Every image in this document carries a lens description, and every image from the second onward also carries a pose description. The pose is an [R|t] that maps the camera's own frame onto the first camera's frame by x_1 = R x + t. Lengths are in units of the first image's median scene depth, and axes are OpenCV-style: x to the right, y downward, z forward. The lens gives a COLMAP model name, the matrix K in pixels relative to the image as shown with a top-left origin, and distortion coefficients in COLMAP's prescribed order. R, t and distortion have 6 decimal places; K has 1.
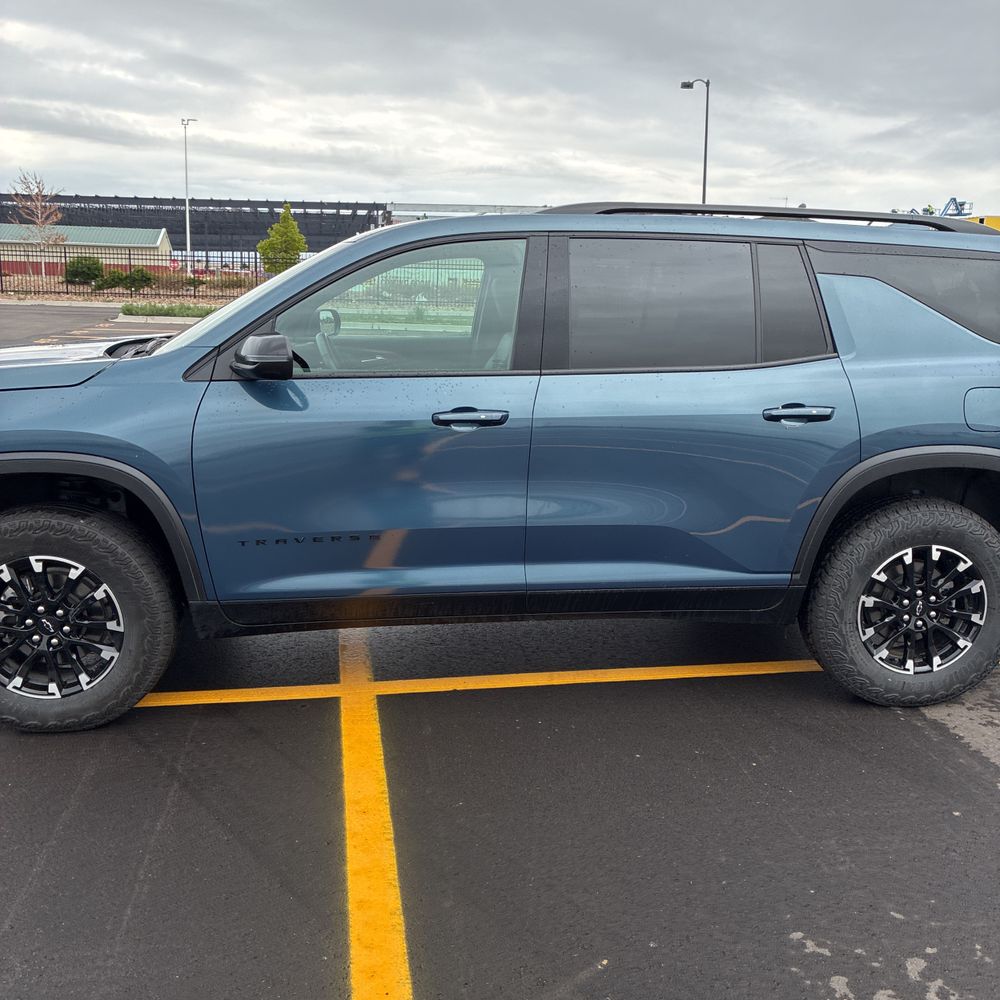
lens RADIAL K [[1053.2, 0, 502.9], [0, 1053.2, 499.3], [0, 0, 1]] dist [0.002740, 0.044474]
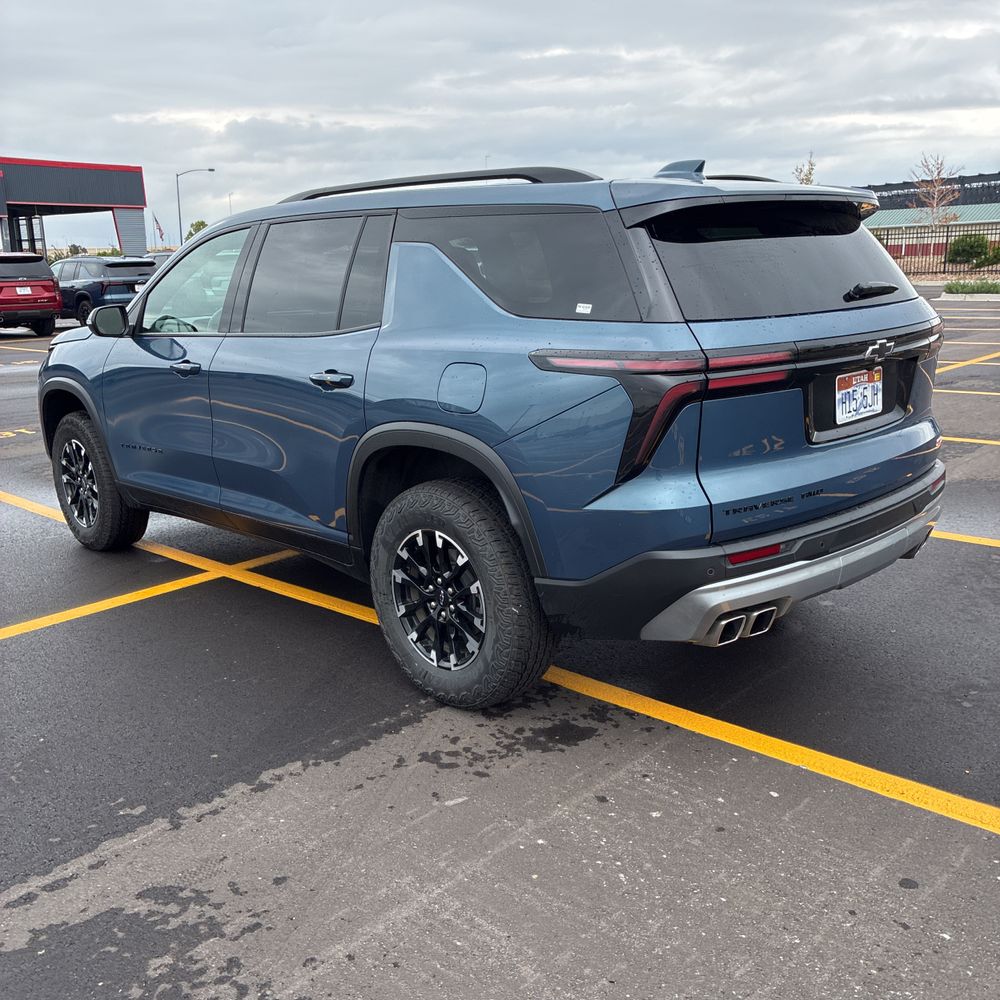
lens RADIAL K [[1025.4, 0, 483.4], [0, 1025.4, 500.2], [0, 0, 1]] dist [0.064265, -0.015628]
pose [[0.587233, 0.143265, -0.796638, 1.133961], [-0.126786, 0.988343, 0.084281, -0.063625], [0.799426, 0.051510, 0.598552, 0.484438]]
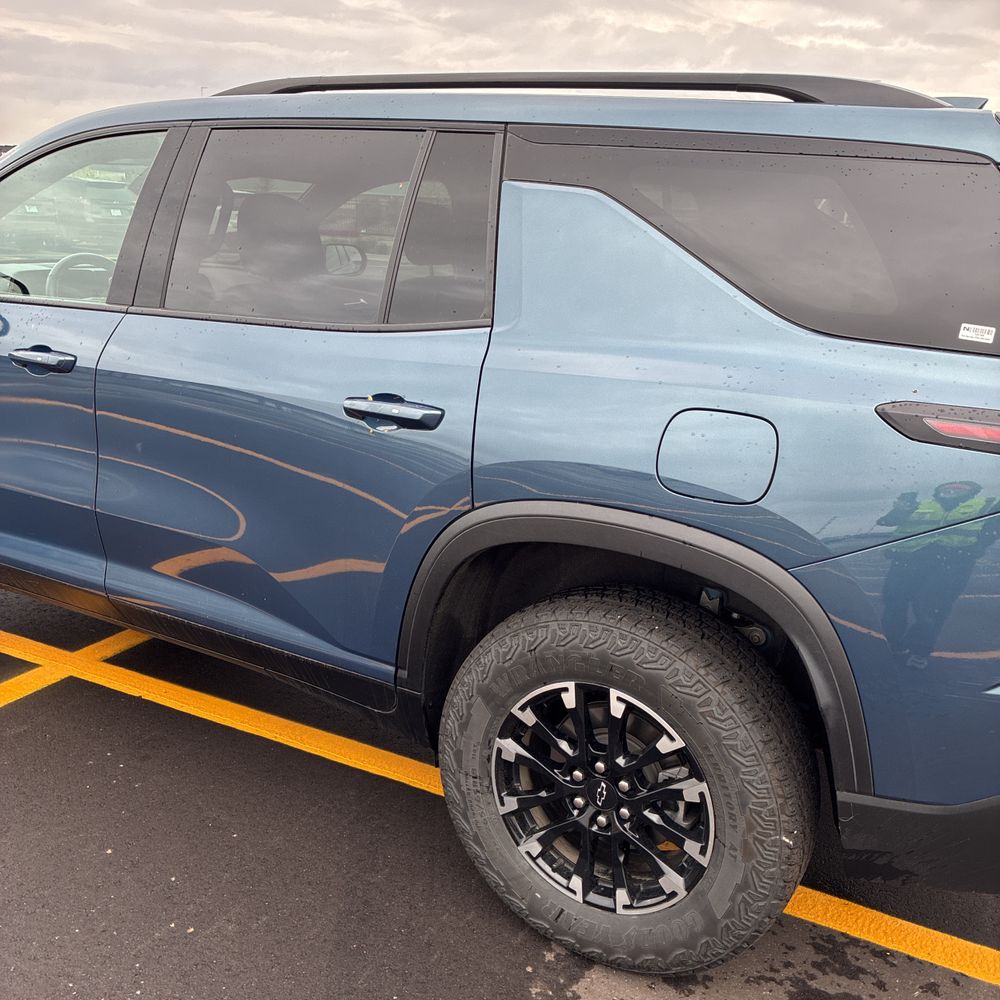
lens RADIAL K [[1028.5, 0, 498.9], [0, 1028.5, 498.3], [0, 0, 1]] dist [0.023397, -0.018401]
pose [[0.792256, 0.178752, -0.583420, 0.643963], [-0.161376, 0.983465, 0.082179, -0.085368], [0.588463, 0.029043, 0.808002, 0.529783]]
